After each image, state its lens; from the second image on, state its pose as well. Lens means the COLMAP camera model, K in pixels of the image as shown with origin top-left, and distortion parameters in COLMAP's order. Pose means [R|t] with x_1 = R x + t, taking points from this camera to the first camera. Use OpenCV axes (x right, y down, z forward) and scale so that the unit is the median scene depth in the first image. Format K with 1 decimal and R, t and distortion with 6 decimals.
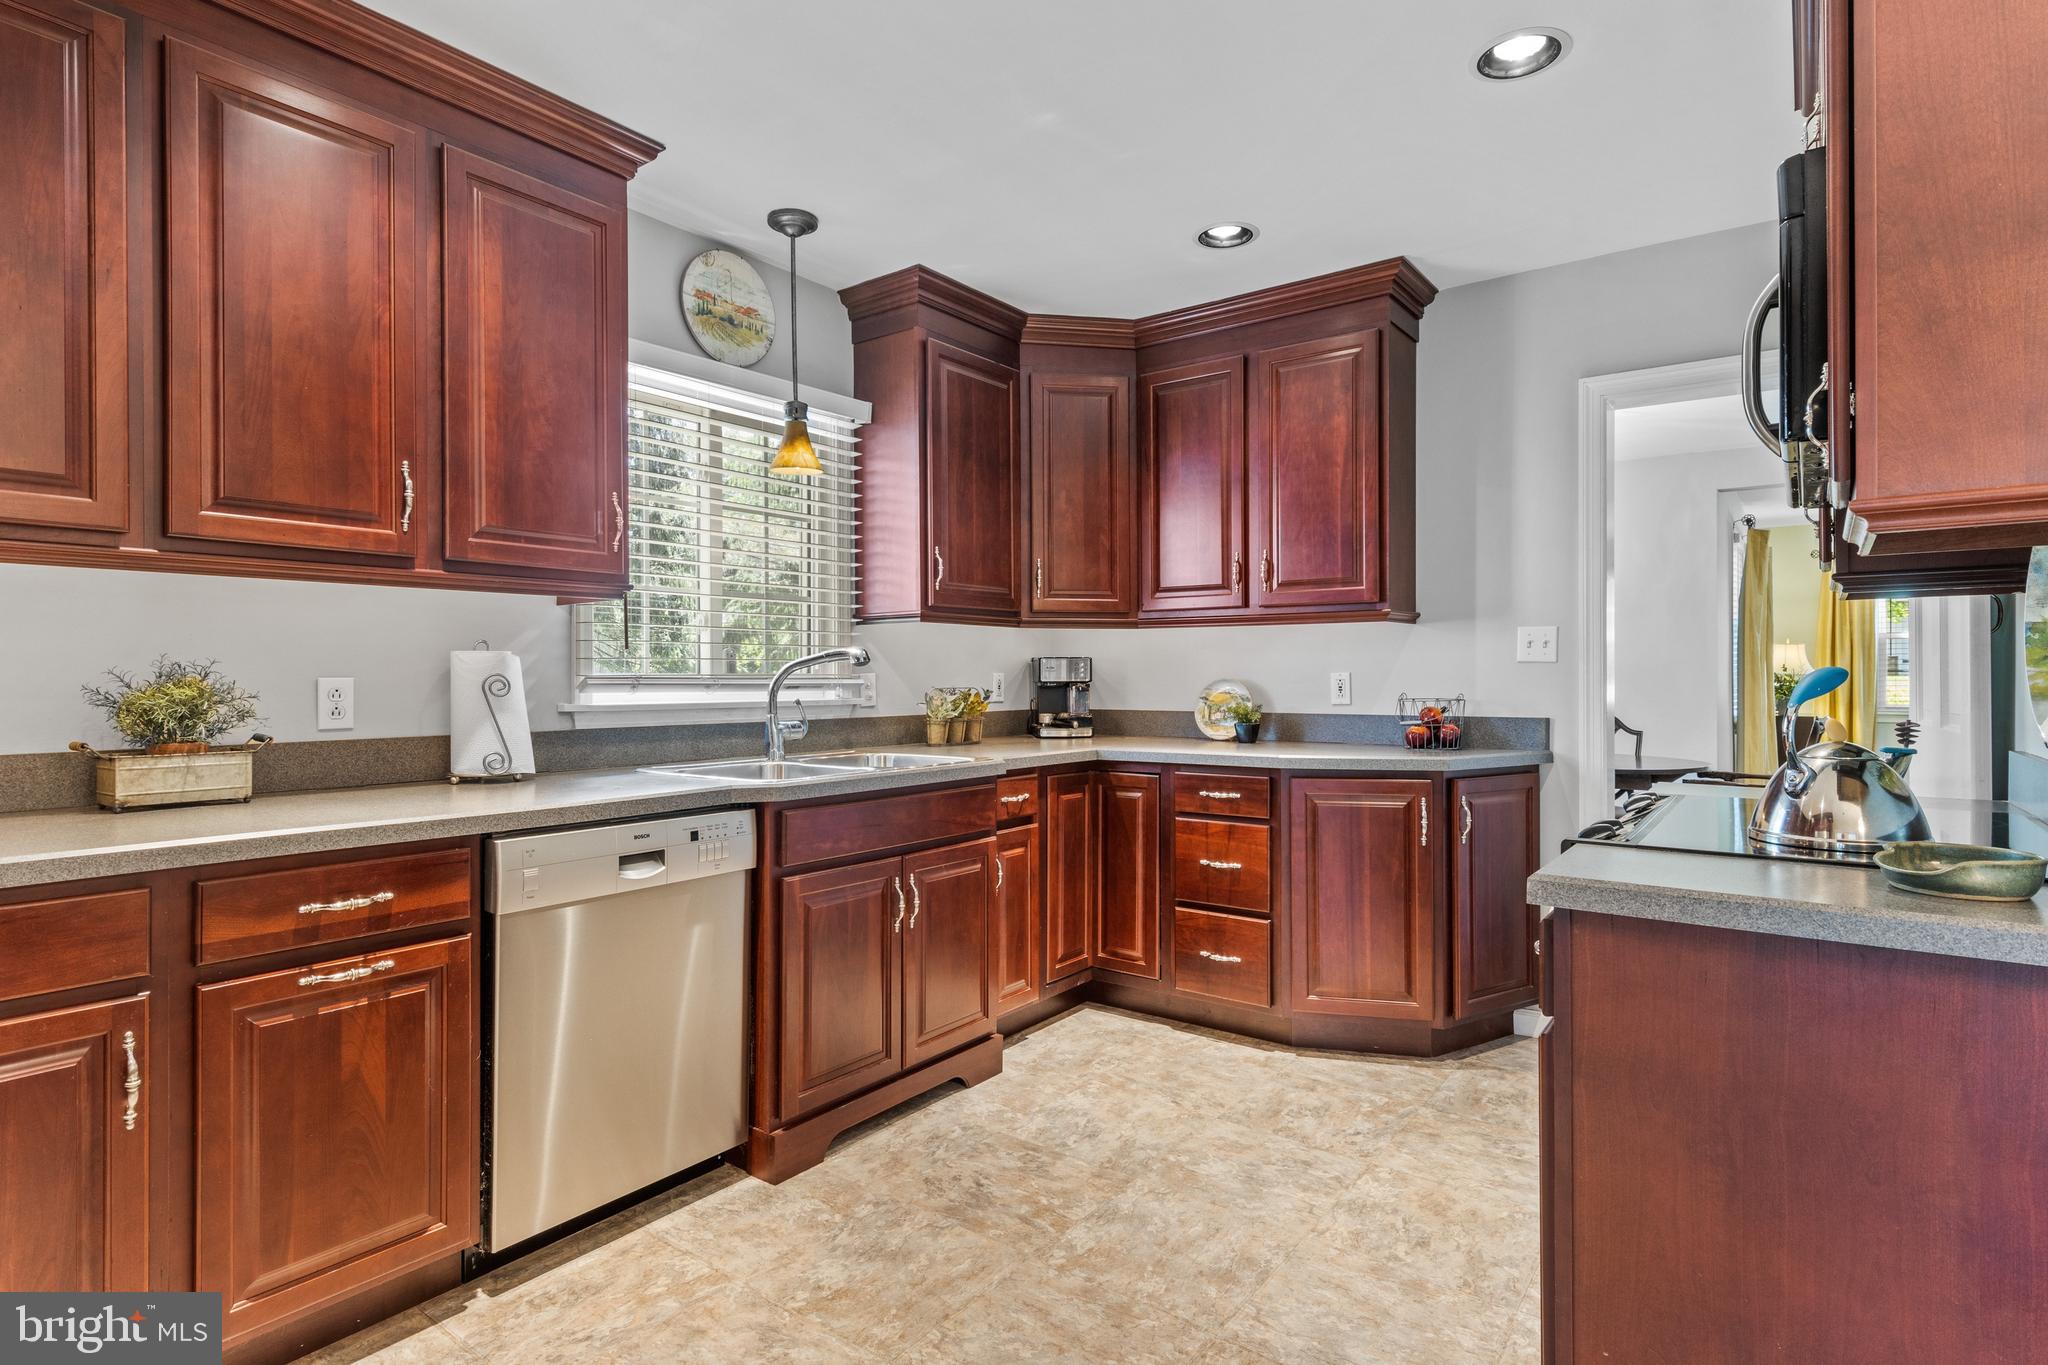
lens RADIAL K [[1048.2, 0, 1024.9], [0, 1048.2, 694.2], [0, 0, 1]] dist [0.001188, -0.001124]
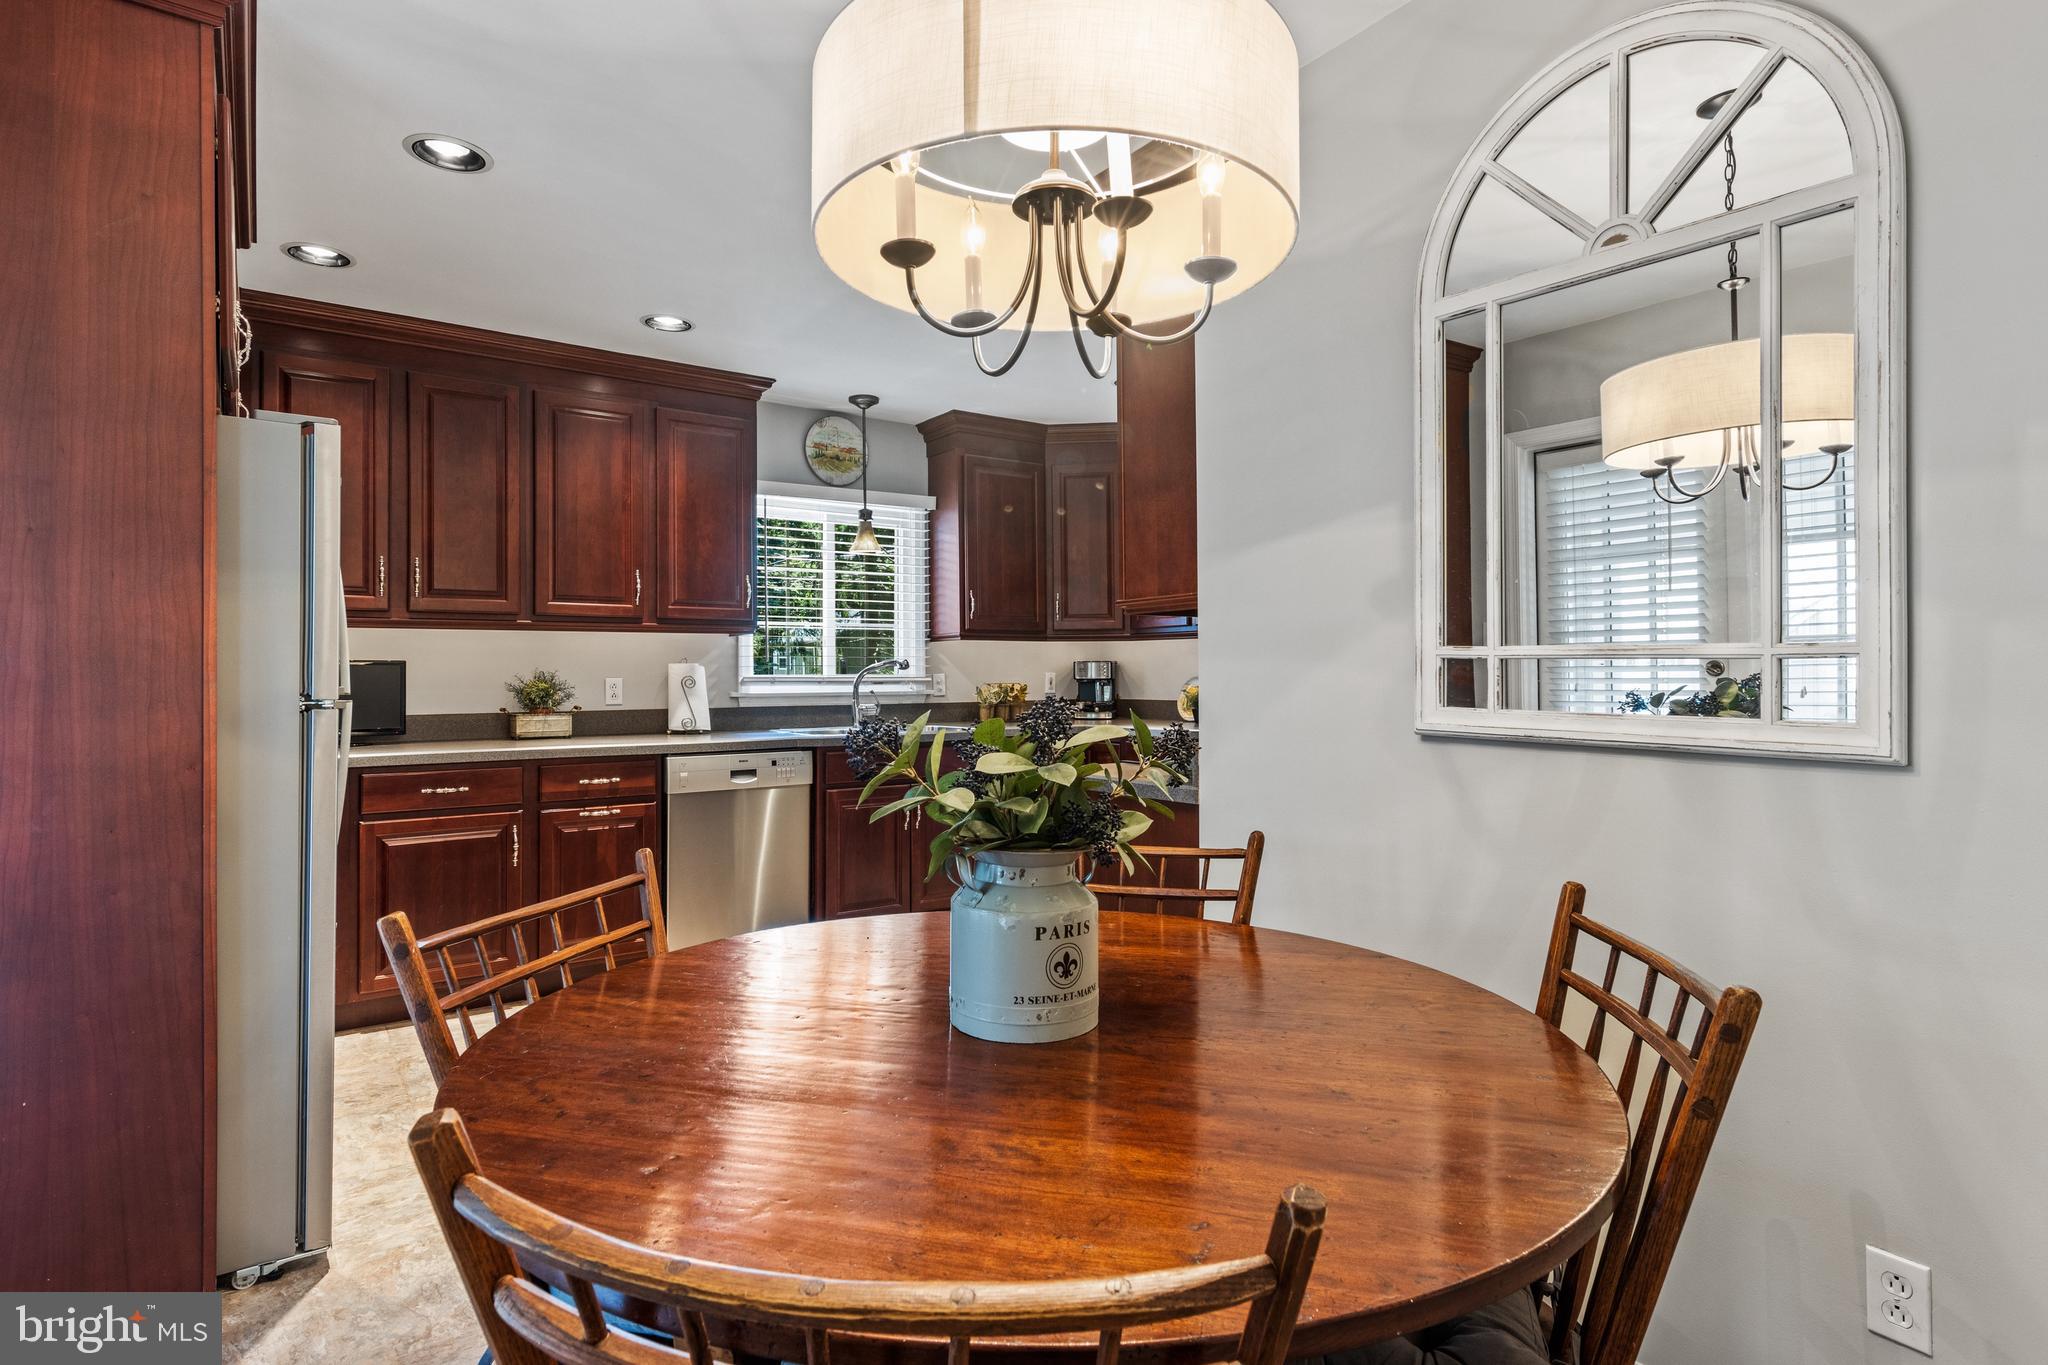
lens RADIAL K [[1049.5, 0, 1012.8], [0, 1049.5, 687.0], [0, 0, 1]] dist [0.013303, -0.002023]
pose [[0.952009, 0.001271, -0.306066, 0.620293], [-0.002054, 0.999995, -0.002239, 0.003369], [0.306062, 0.002760, 0.952008, -0.608268]]
